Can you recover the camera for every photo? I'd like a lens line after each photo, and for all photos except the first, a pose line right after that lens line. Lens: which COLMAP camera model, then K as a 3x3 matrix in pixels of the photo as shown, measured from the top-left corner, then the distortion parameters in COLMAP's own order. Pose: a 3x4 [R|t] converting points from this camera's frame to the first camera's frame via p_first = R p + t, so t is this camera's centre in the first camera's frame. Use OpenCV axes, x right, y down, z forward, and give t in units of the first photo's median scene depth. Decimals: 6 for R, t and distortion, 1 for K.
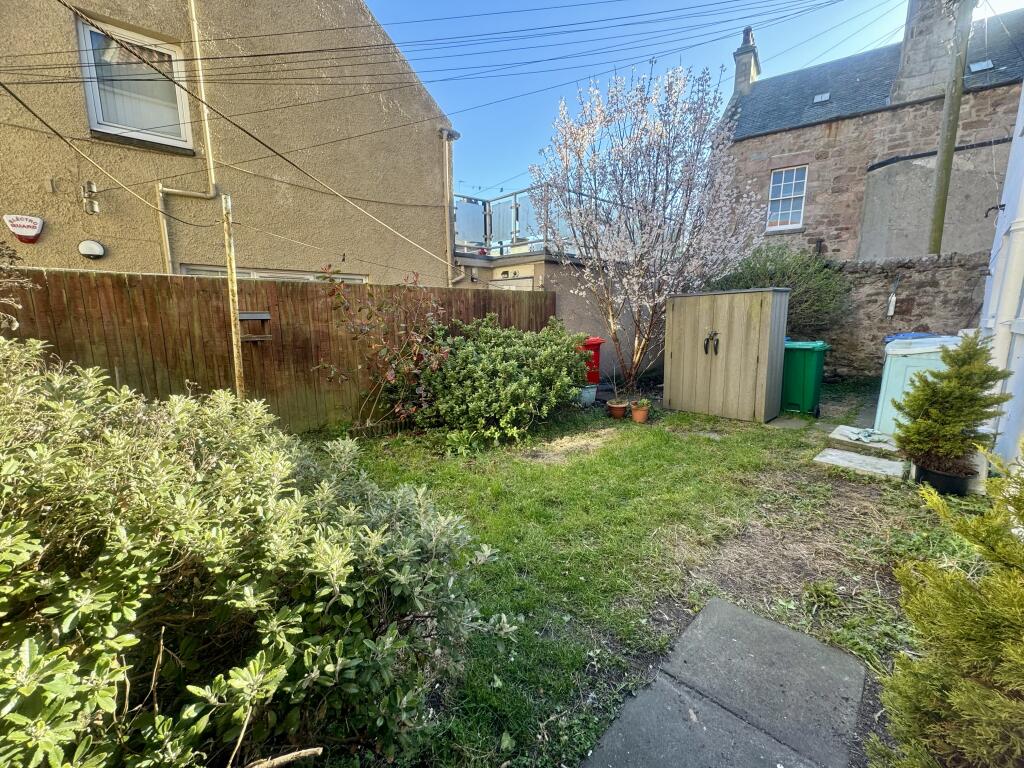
lens RADIAL K [[409.2, 0, 514.3], [0, 409.2, 386.8], [0, 0, 1]] dist [-0.001000, -0.000550]
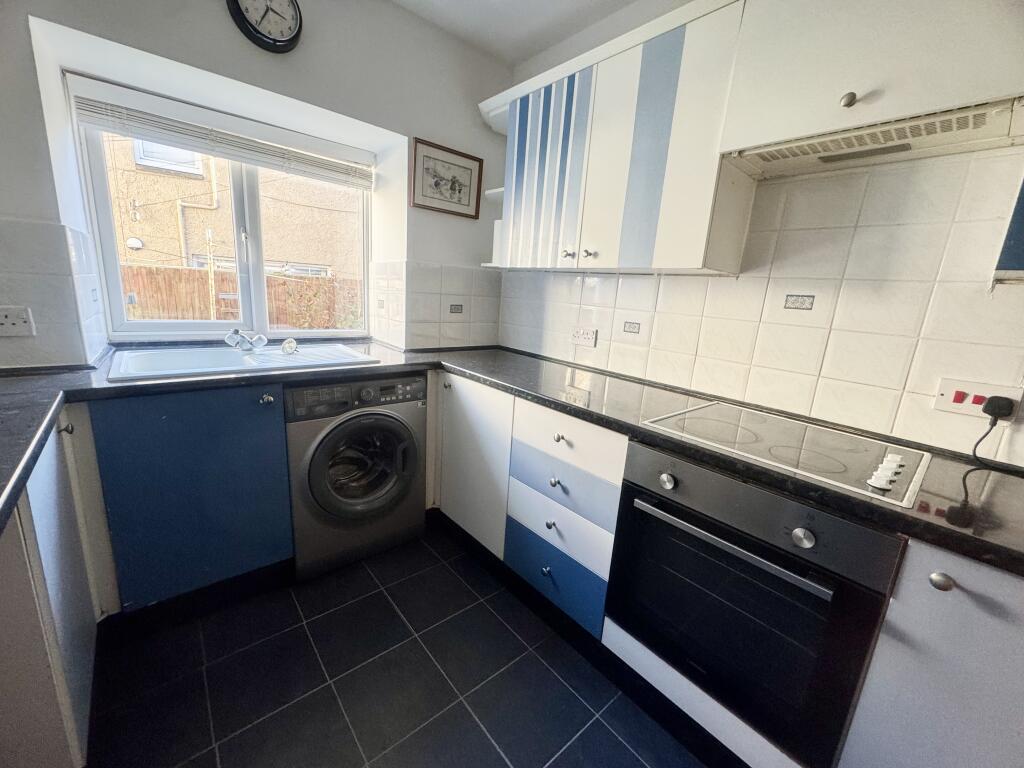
lens RADIAL K [[409.2, 0, 515.8], [0, 409.2, 383.1], [0, 0, 1]] dist [-0.001000, -0.000550]
pose [[0.996000, 0.078944, -0.041863, 0.490261], [-0.076535, 0.995475, 0.056318, -0.013296], [0.046119, -0.052889, 0.997535, -0.485151]]
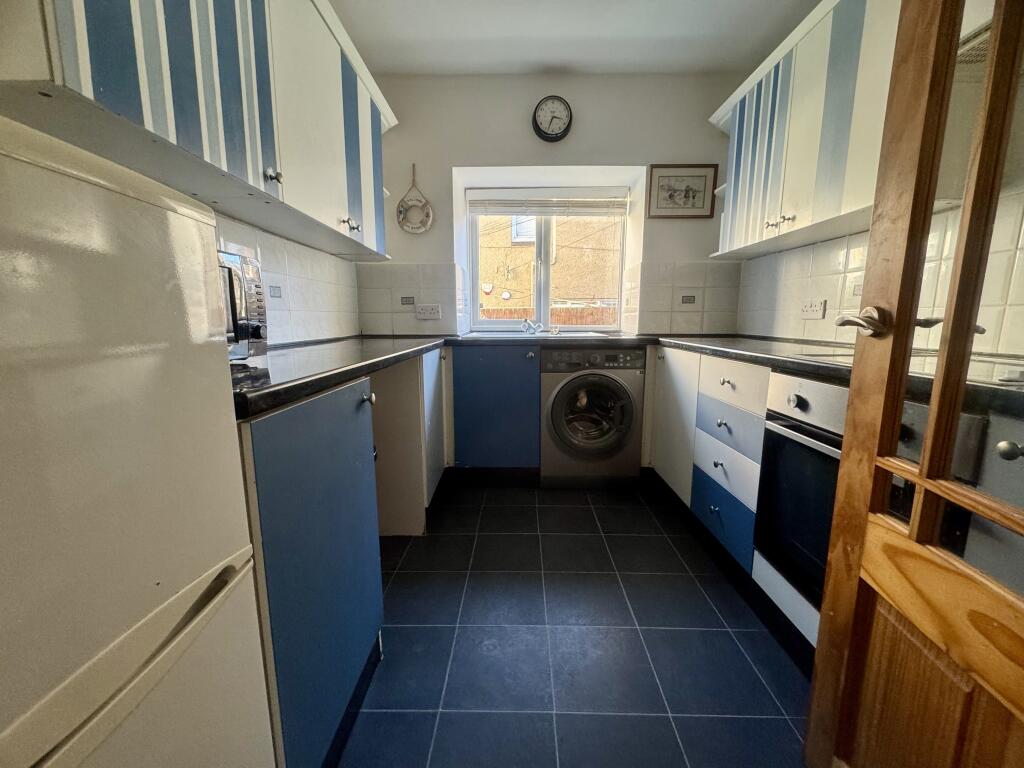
lens RADIAL K [[409.2, 0, 509.8], [0, 409.2, 380.6], [0, 0, 1]] dist [-0.001000, -0.000550]
pose [[0.700357, 0.108450, -0.705505, 0.610128], [-0.117252, 0.992444, 0.036162, 0.041551], [0.704096, 0.057396, 0.707781, -0.541824]]
